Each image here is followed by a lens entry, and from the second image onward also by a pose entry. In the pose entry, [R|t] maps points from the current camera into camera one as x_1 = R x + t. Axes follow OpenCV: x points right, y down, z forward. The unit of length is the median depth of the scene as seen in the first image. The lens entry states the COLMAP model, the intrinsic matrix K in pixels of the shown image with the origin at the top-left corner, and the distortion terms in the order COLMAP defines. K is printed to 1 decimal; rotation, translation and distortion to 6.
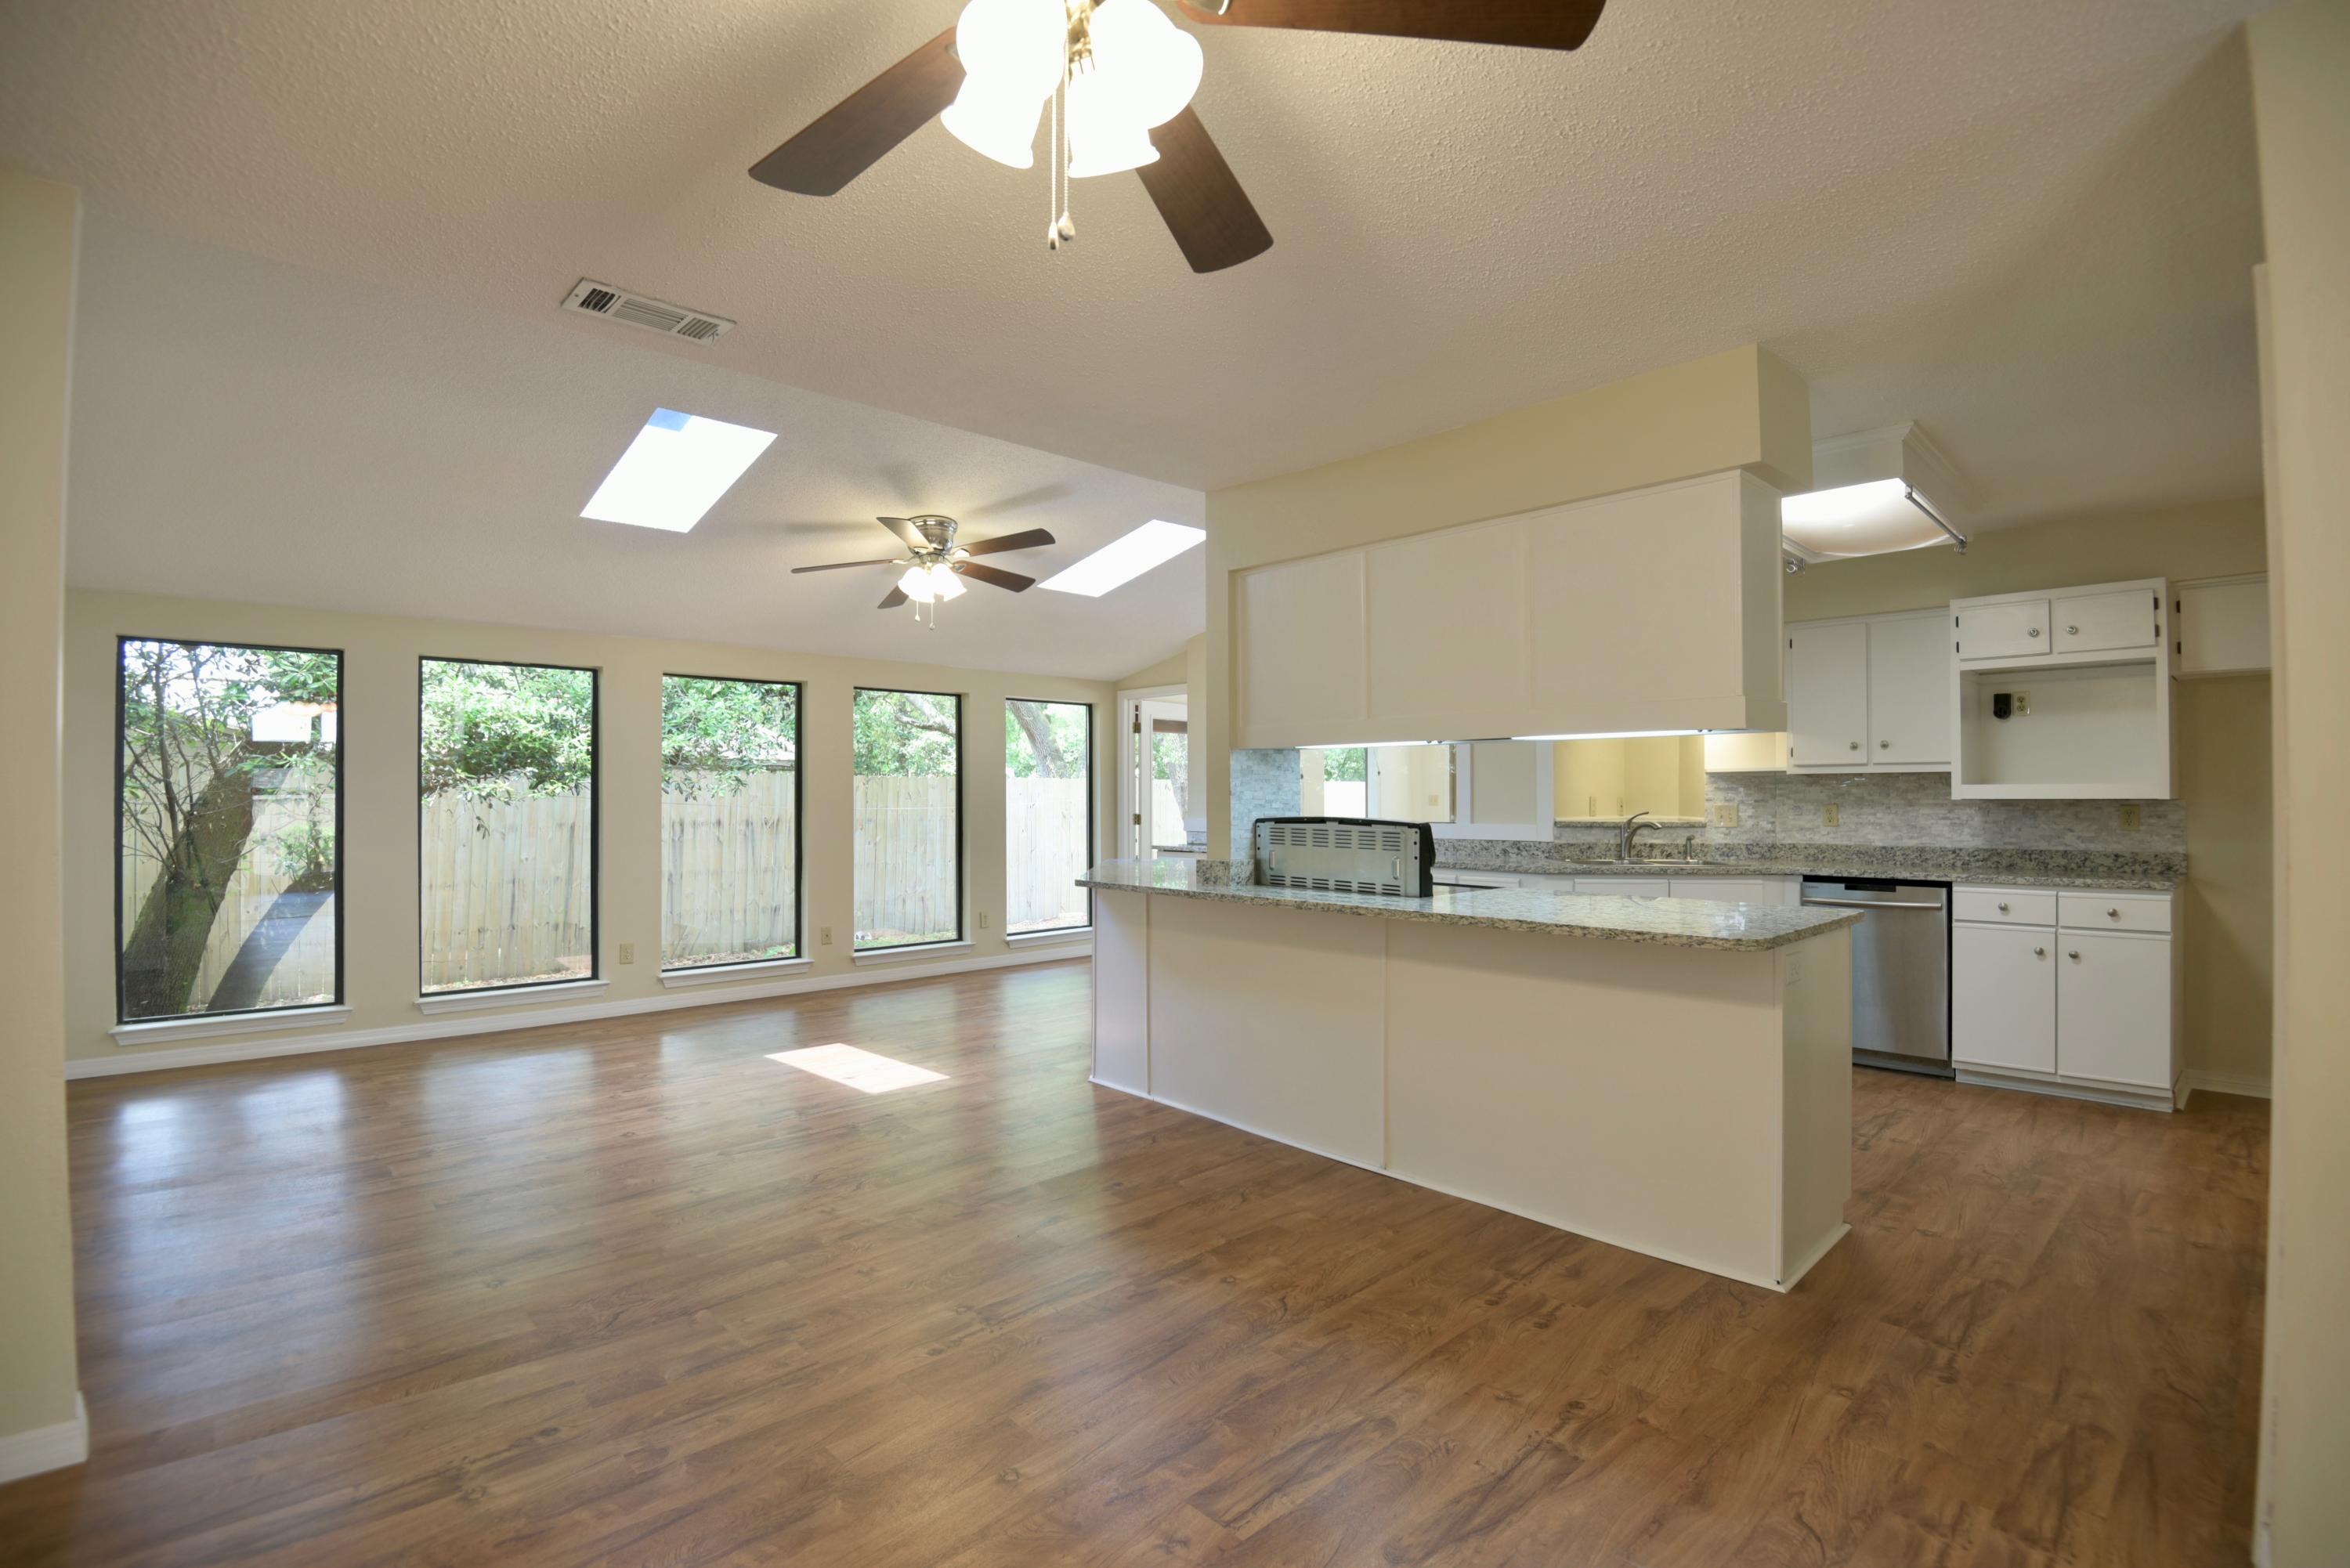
lens RADIAL K [[1090.3, 0, 1191.8], [0, 1090.3, 790.9], [0, 0, 1]] dist [-0.015931, -0.022909]
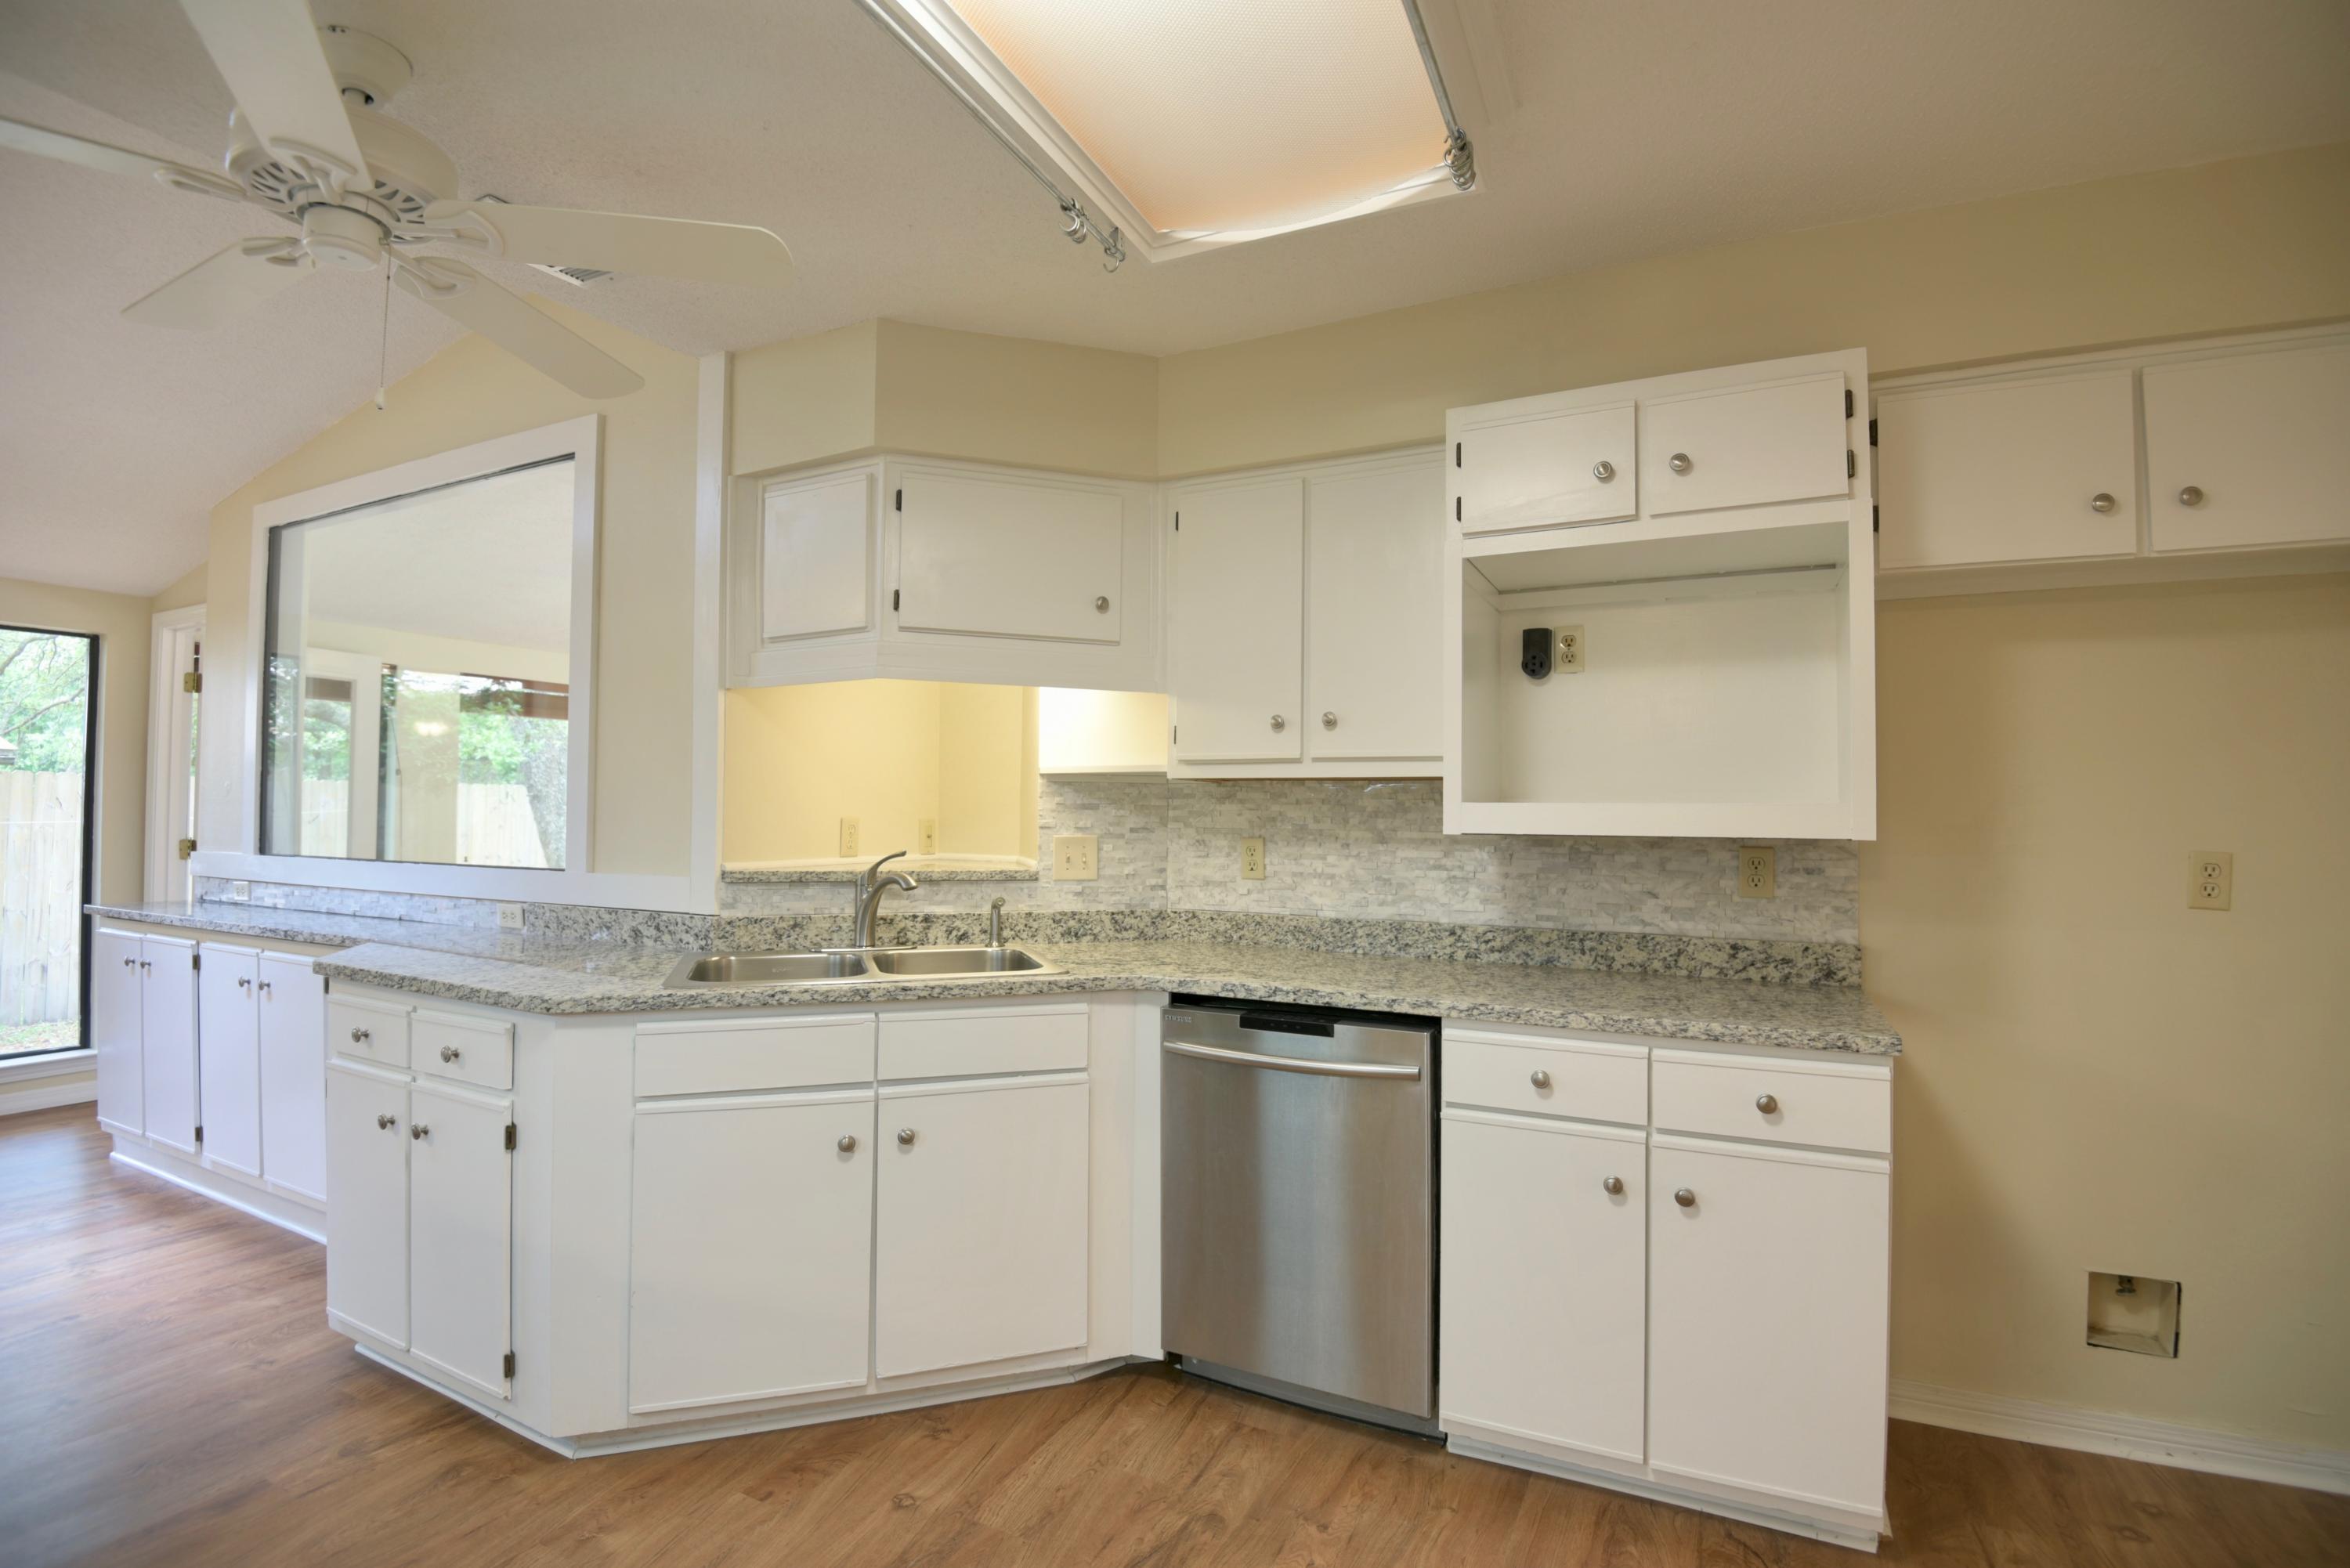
lens RADIAL K [[1085.9, 0, 1190.7], [0, 1085.9, 791.6], [0, 0, 1]] dist [0.000655, -0.032223]
pose [[0.937620, 0.017101, 0.347241, 0.432674], [-0.012533, 0.999803, -0.015394, -0.001918], [-0.347436, 0.010082, 0.937650, 0.586137]]
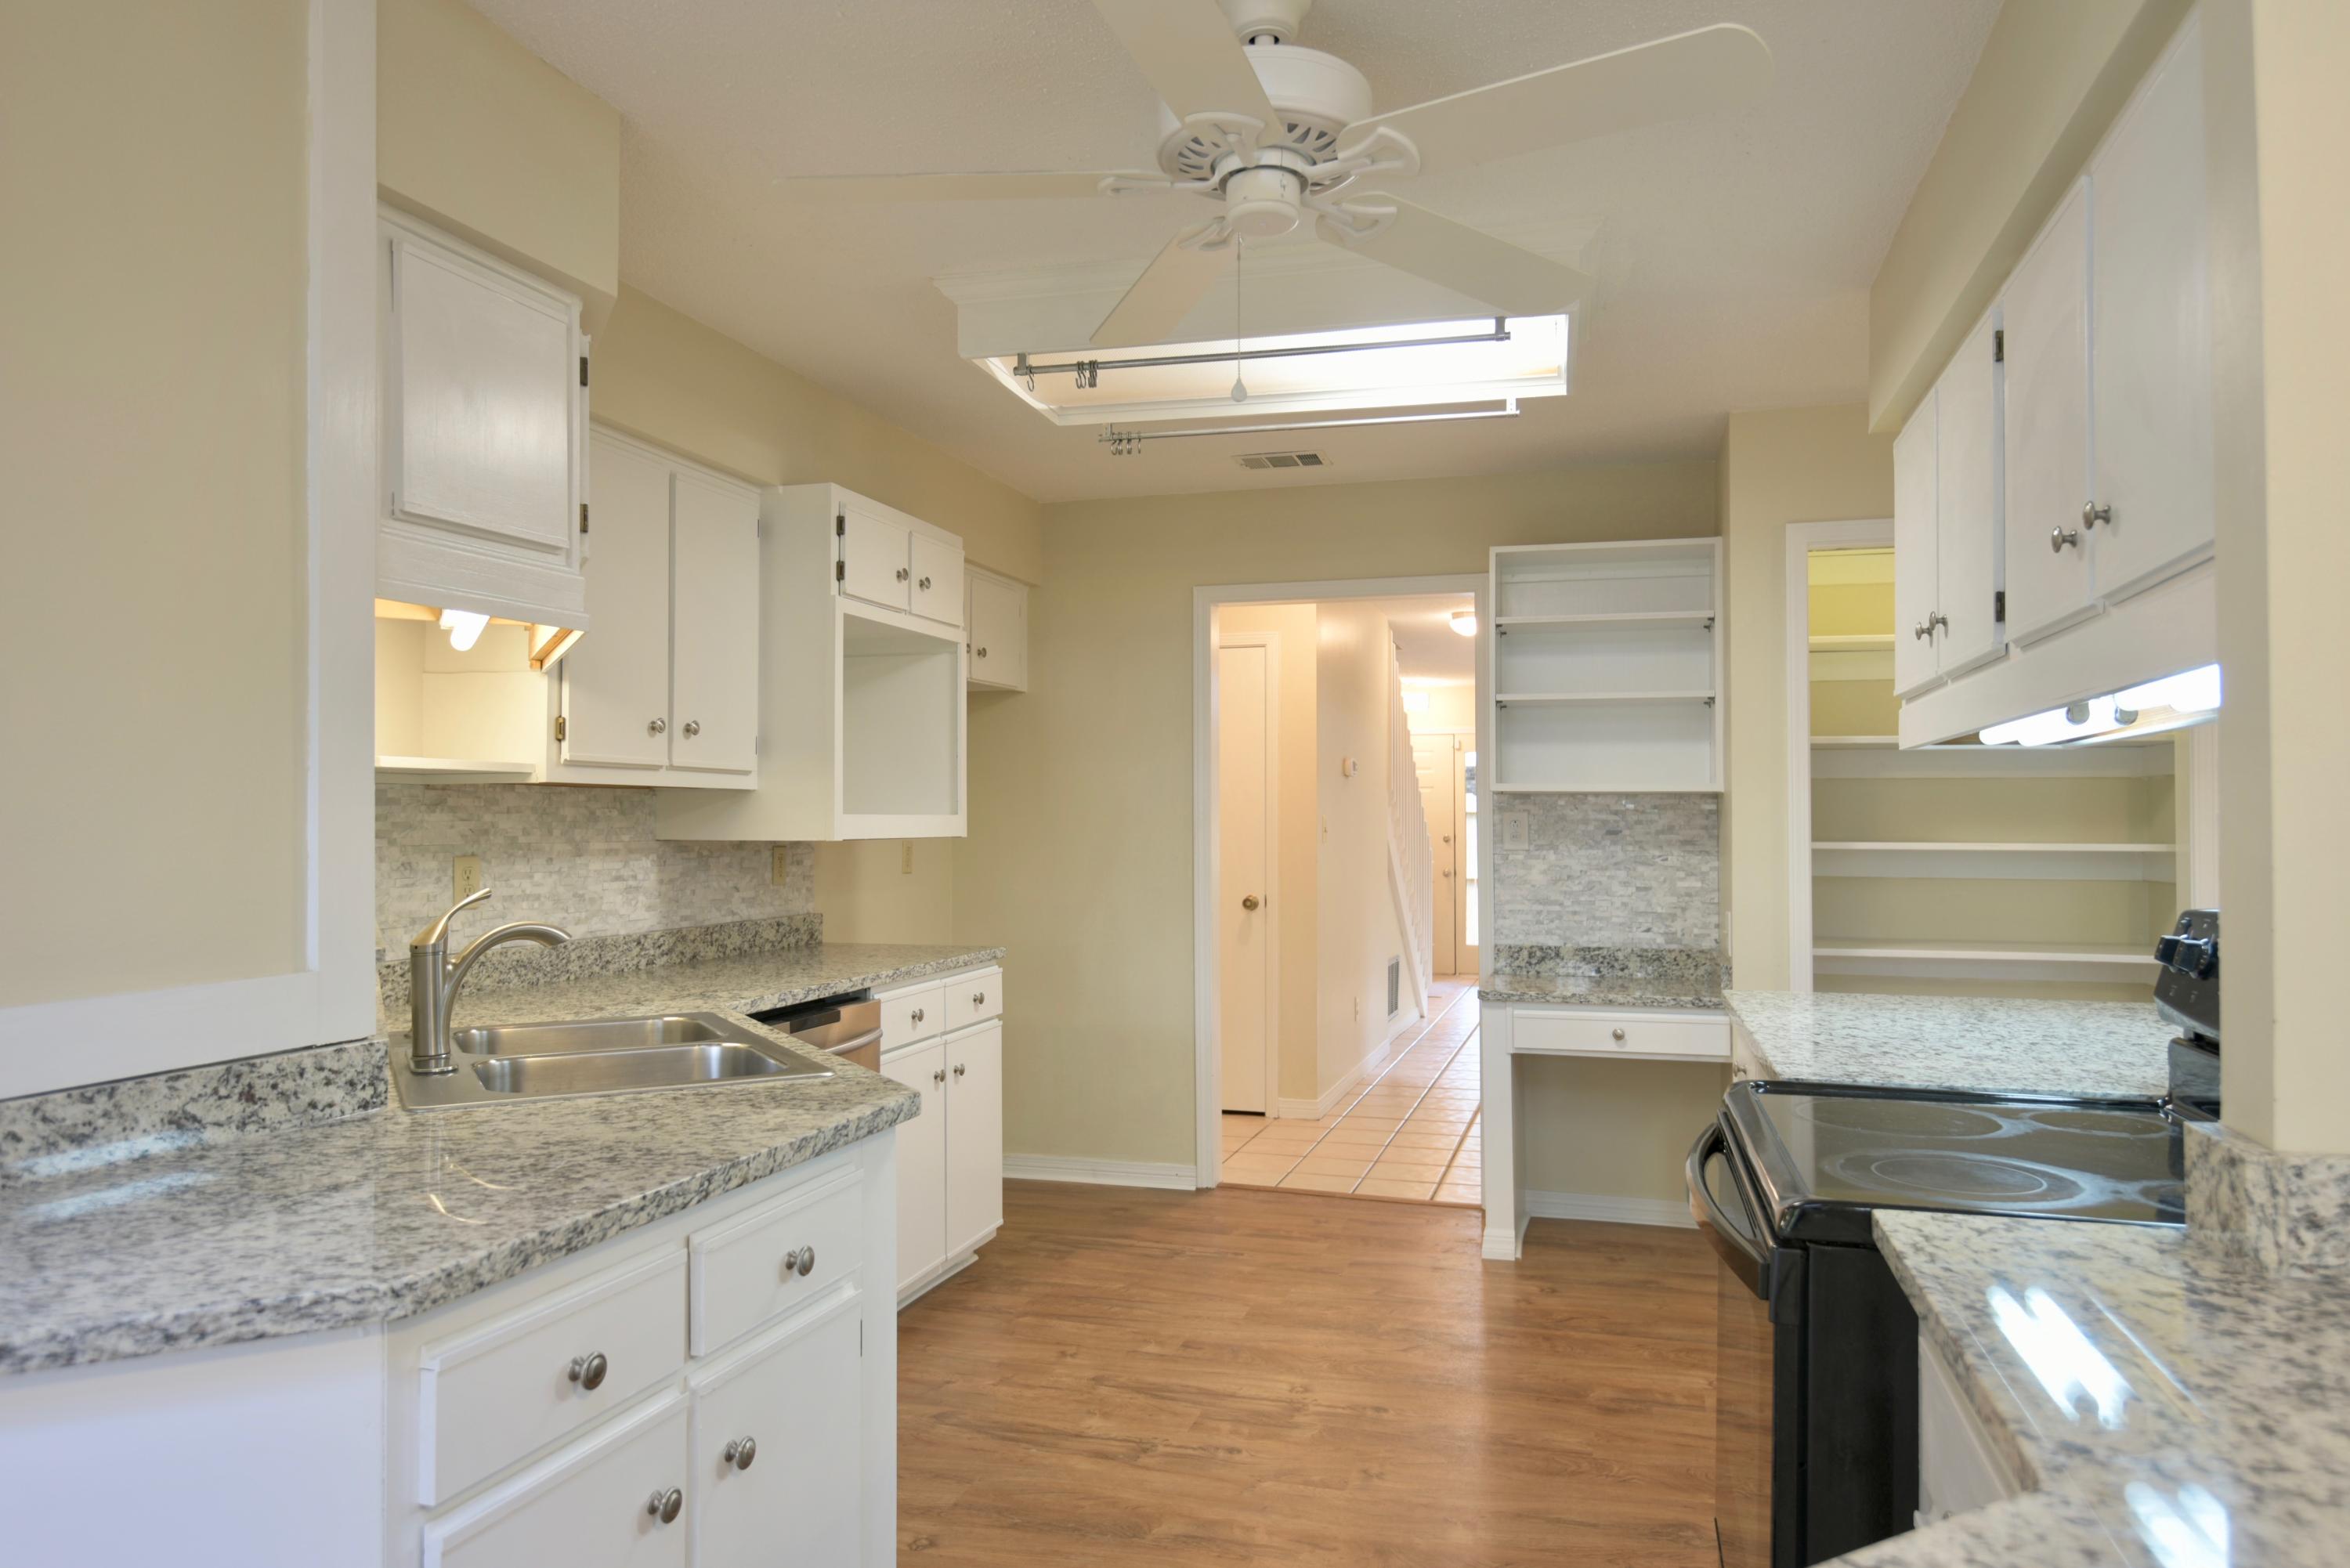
lens RADIAL K [[1506.1, 0, 1175.0], [0, 1506.1, 784.0], [0, 0, 1]] dist [-0.000404, -0.001042]
pose [[-0.502017, 0.023536, 0.864537, -0.055321], [-0.003080, 0.999575, -0.029001, 0.000795], [-0.864852, -0.017221, -0.501731, 1.216743]]
